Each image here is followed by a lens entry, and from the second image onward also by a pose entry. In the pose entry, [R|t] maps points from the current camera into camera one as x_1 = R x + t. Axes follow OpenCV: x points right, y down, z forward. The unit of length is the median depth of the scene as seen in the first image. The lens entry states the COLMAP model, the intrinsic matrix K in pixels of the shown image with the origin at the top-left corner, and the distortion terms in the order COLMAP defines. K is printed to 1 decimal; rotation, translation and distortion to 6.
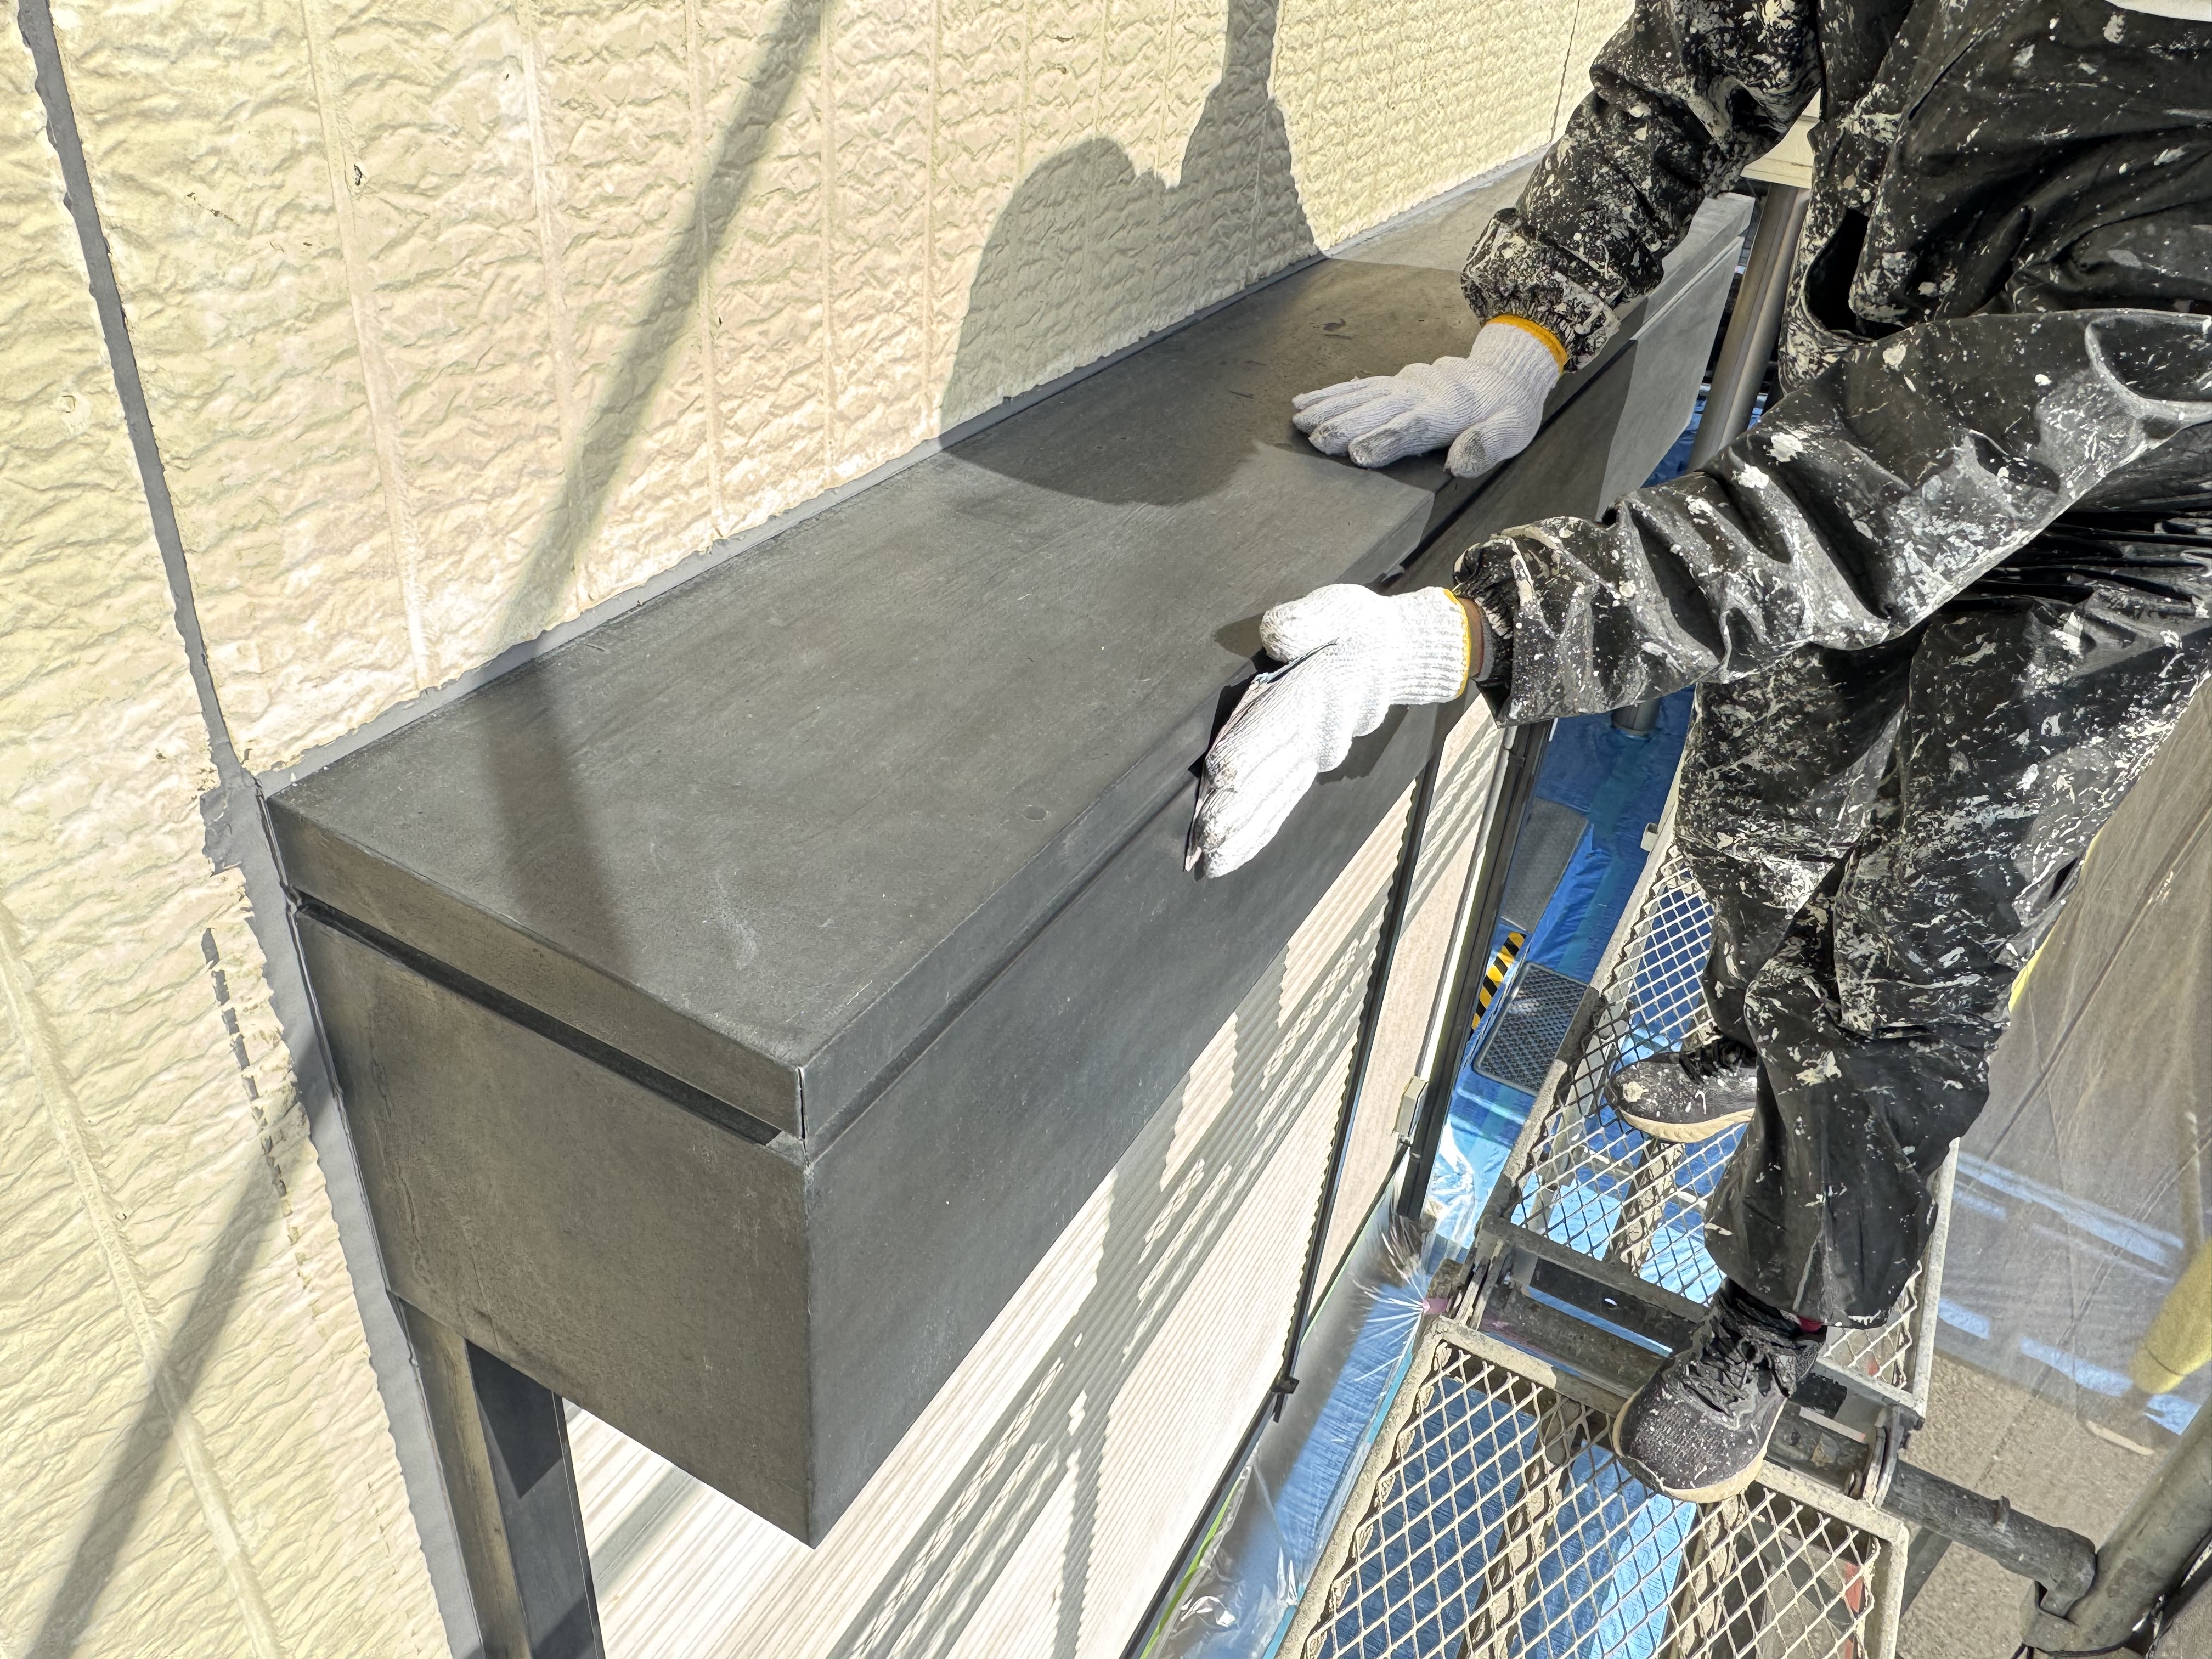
lens RADIAL K [[1594.5, 0, 1103.7], [0, 1594.5, 833.0], [0, 0, 1]] dist [-0.007496, -0.001883]
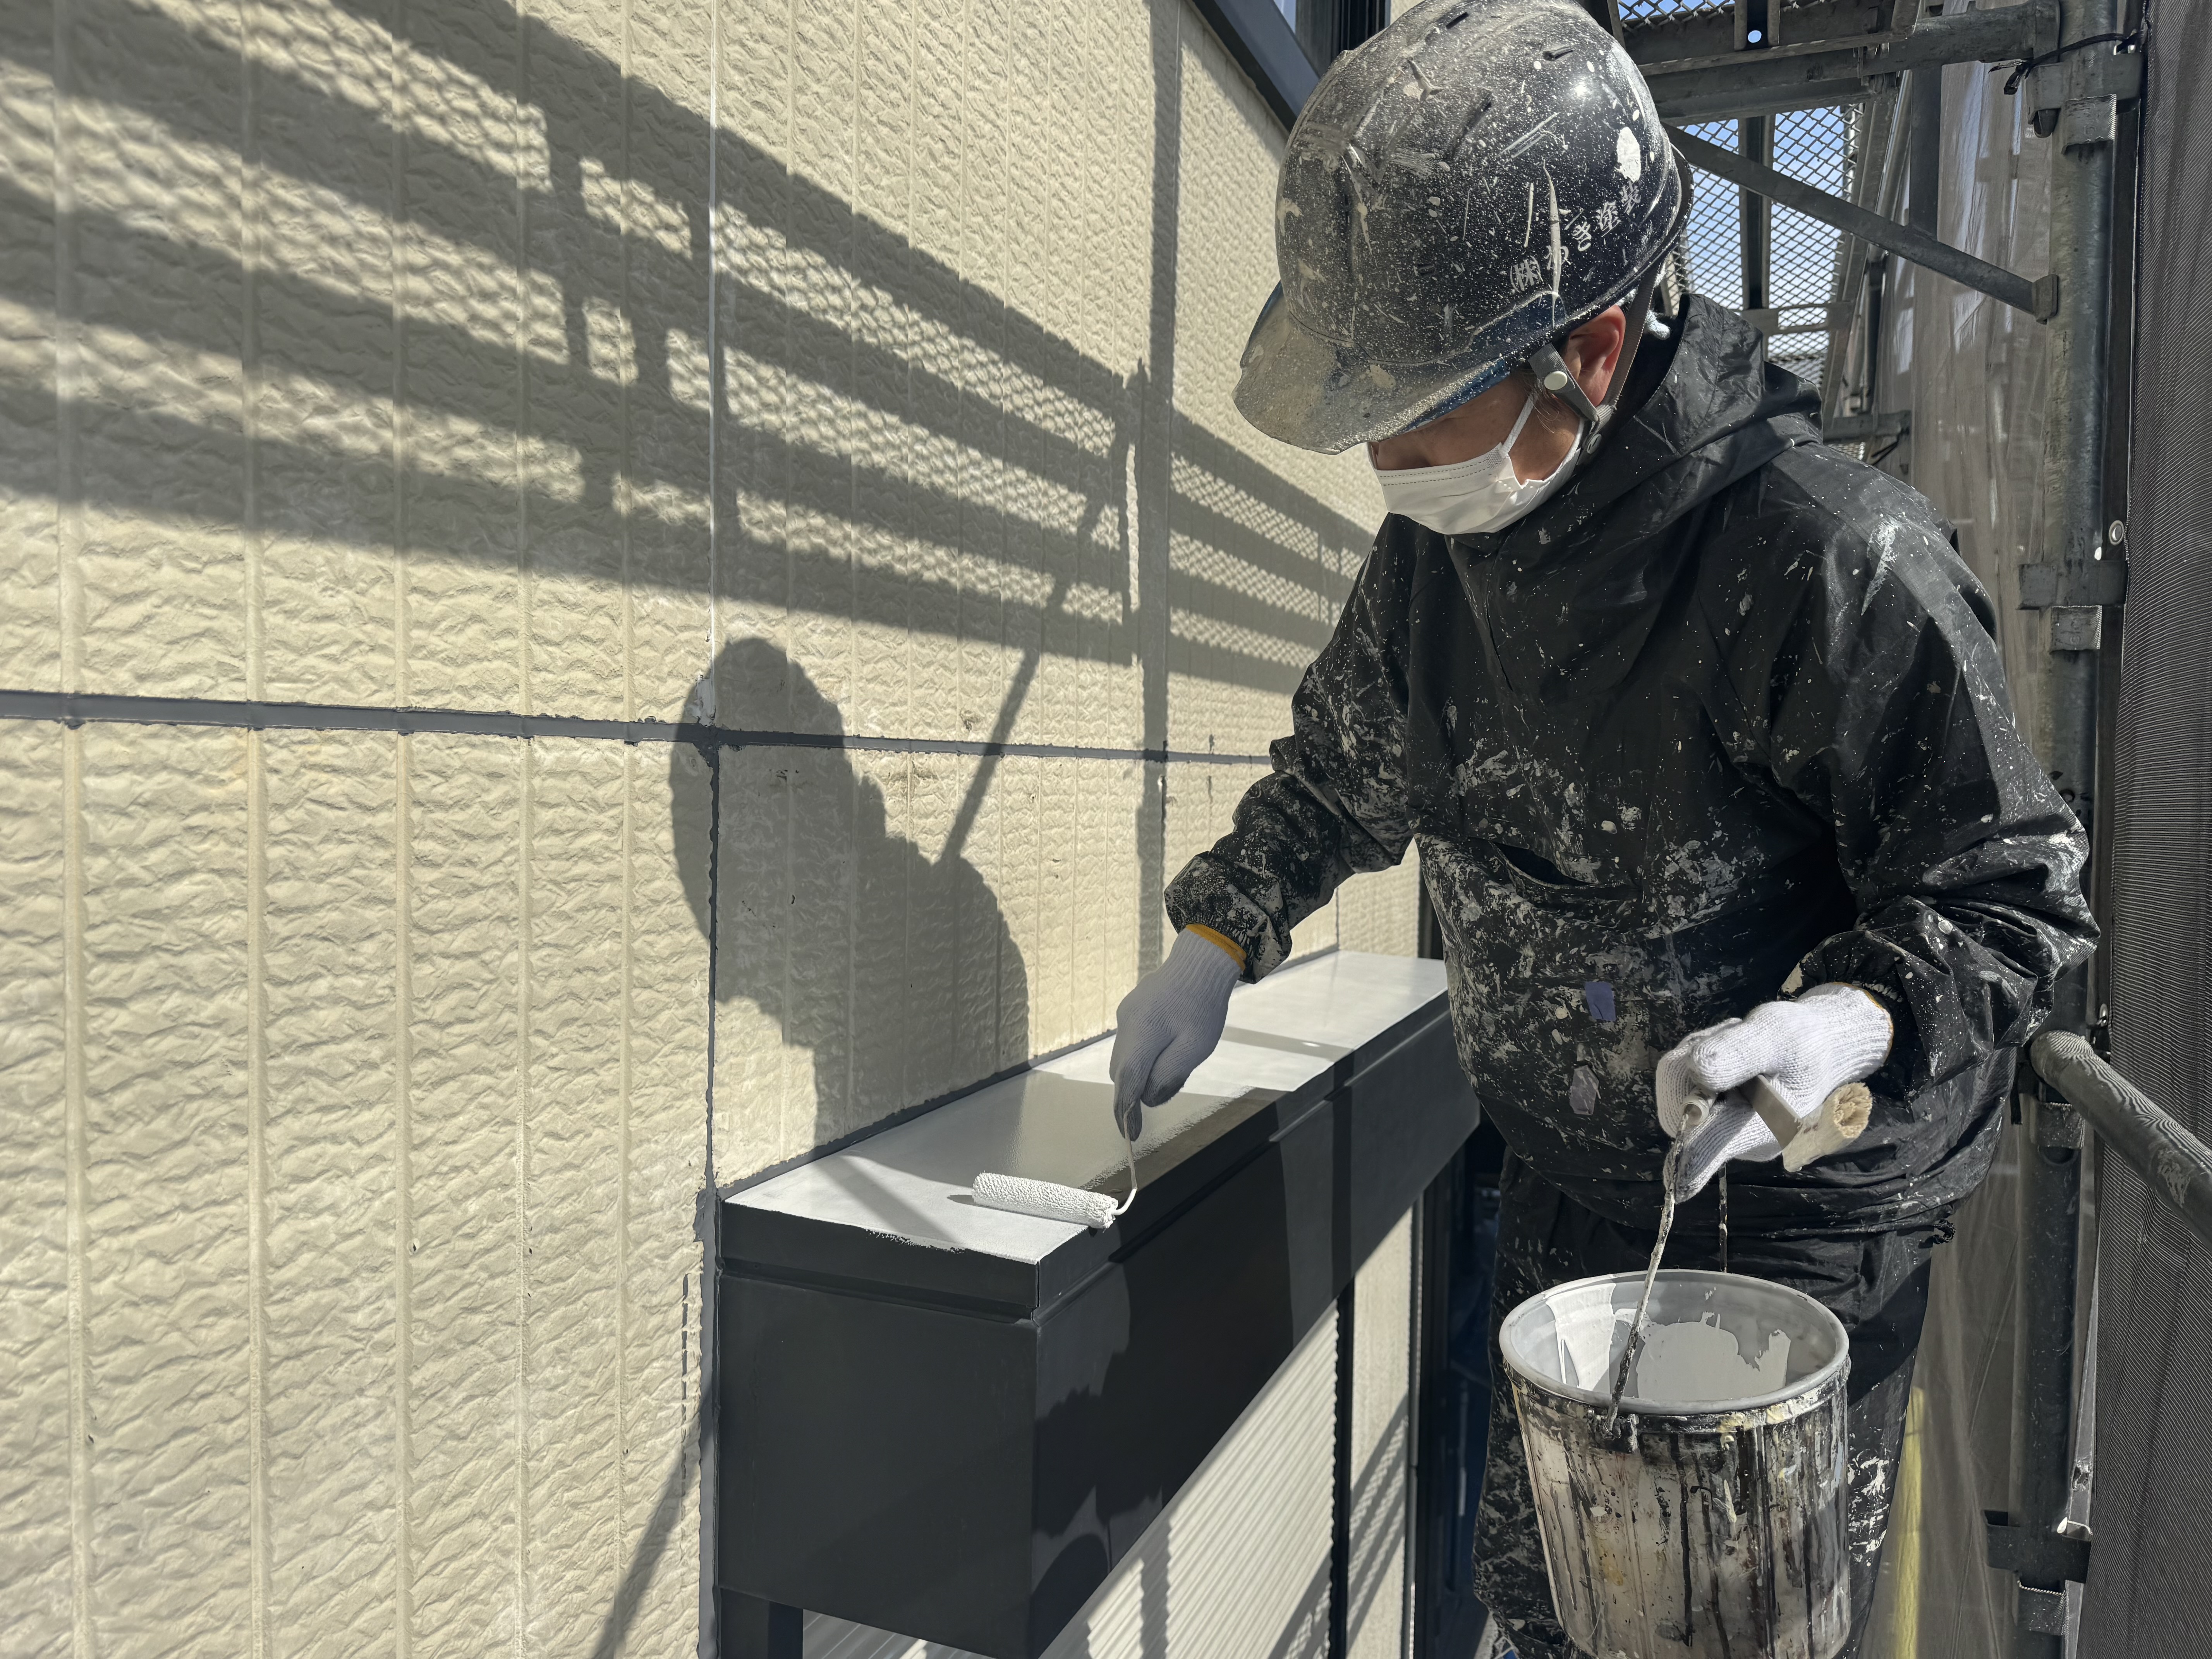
lens RADIAL K [[1594.5, 0, 1106.1], [0, 1594.5, 826.0], [0, 0, 1]] dist [-0.007496, -0.001883]
pose [[0.991415, -0.073382, 0.108223, -0.242529], [0.119395, 0.845498, -0.520460, 0.642390], [-0.053310, 0.528913, 0.847000, -0.870496]]
